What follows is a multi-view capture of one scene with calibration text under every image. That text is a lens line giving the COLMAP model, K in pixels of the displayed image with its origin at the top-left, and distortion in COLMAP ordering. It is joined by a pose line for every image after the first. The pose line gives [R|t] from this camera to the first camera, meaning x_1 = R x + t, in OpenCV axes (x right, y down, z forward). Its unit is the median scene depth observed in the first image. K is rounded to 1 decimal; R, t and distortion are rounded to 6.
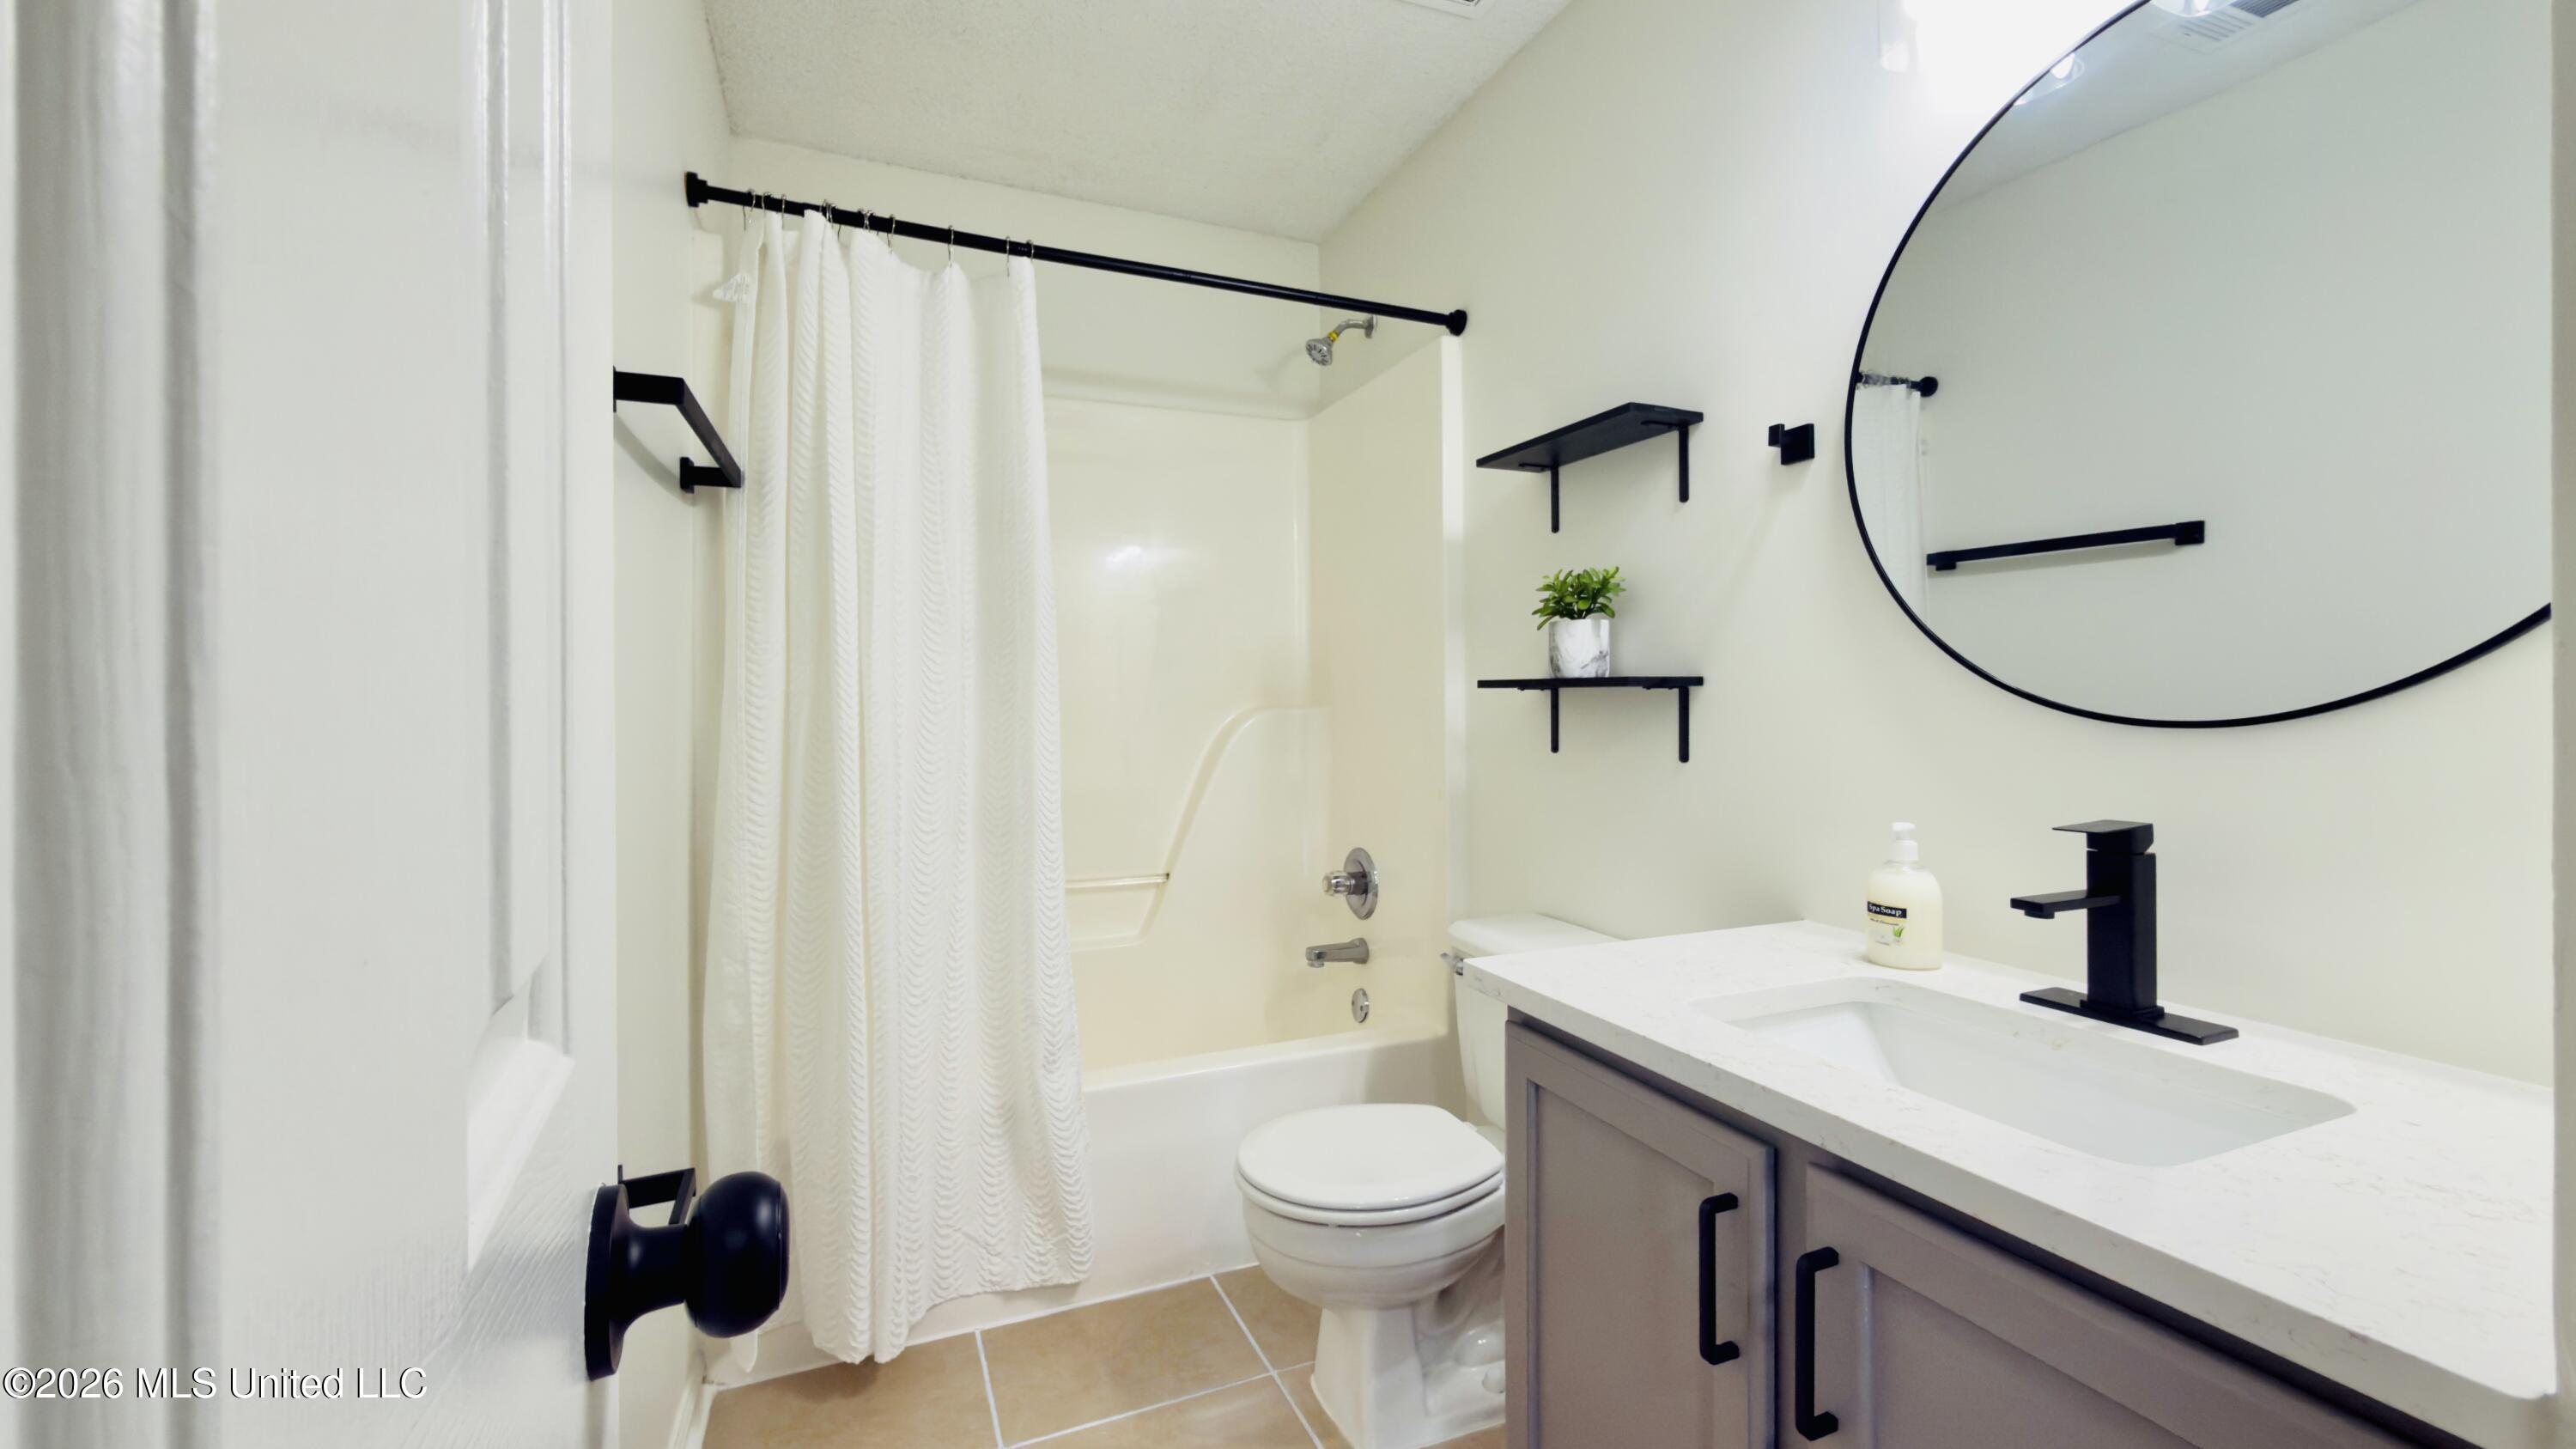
lens RADIAL K [[1014.5, 0, 1283.1], [0, 1014.5, 718.4], [0, 0, 1]] dist [0.002074, 0.000127]
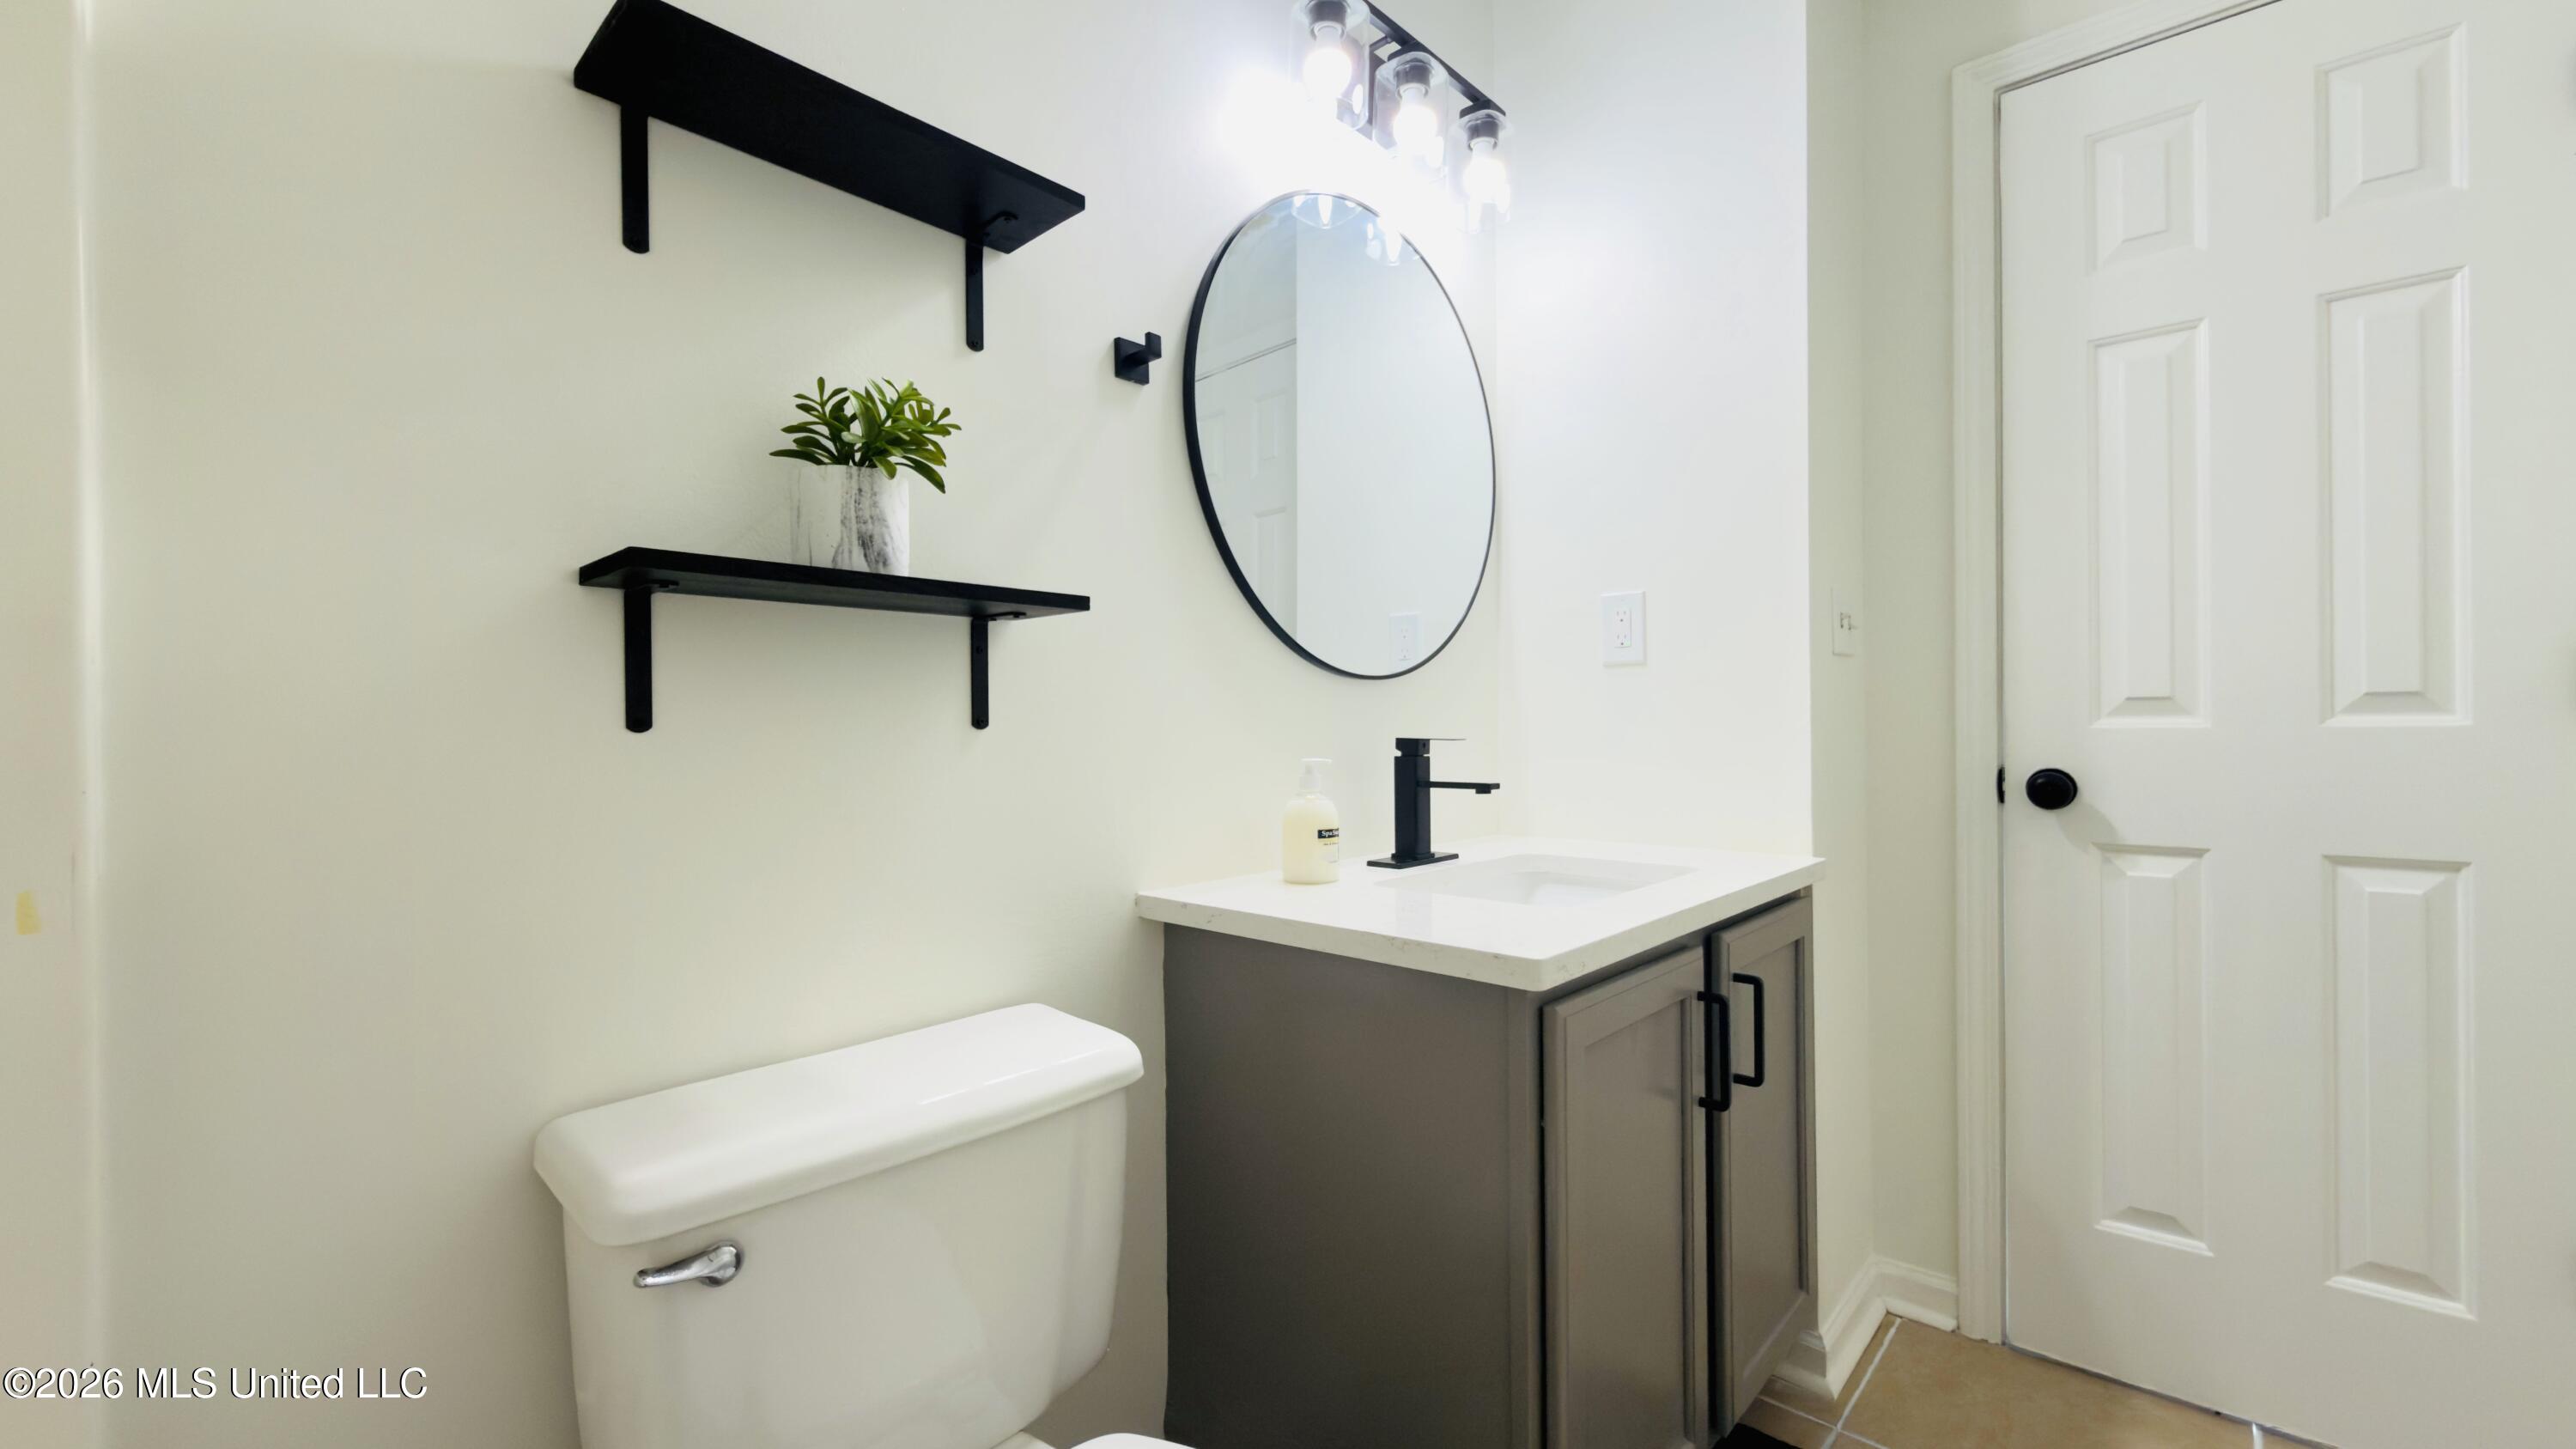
lens RADIAL K [[1014.5, 0, 1283.1], [0, 1014.5, 718.4], [0, 0, 1]] dist [0.002074, 0.000127]
pose [[-0.433077, 0.002760, 0.901353, -0.361923], [0.013586, 0.999902, 0.003466, 0.042270], [-0.901255, 0.013747, -0.433071, 1.269712]]
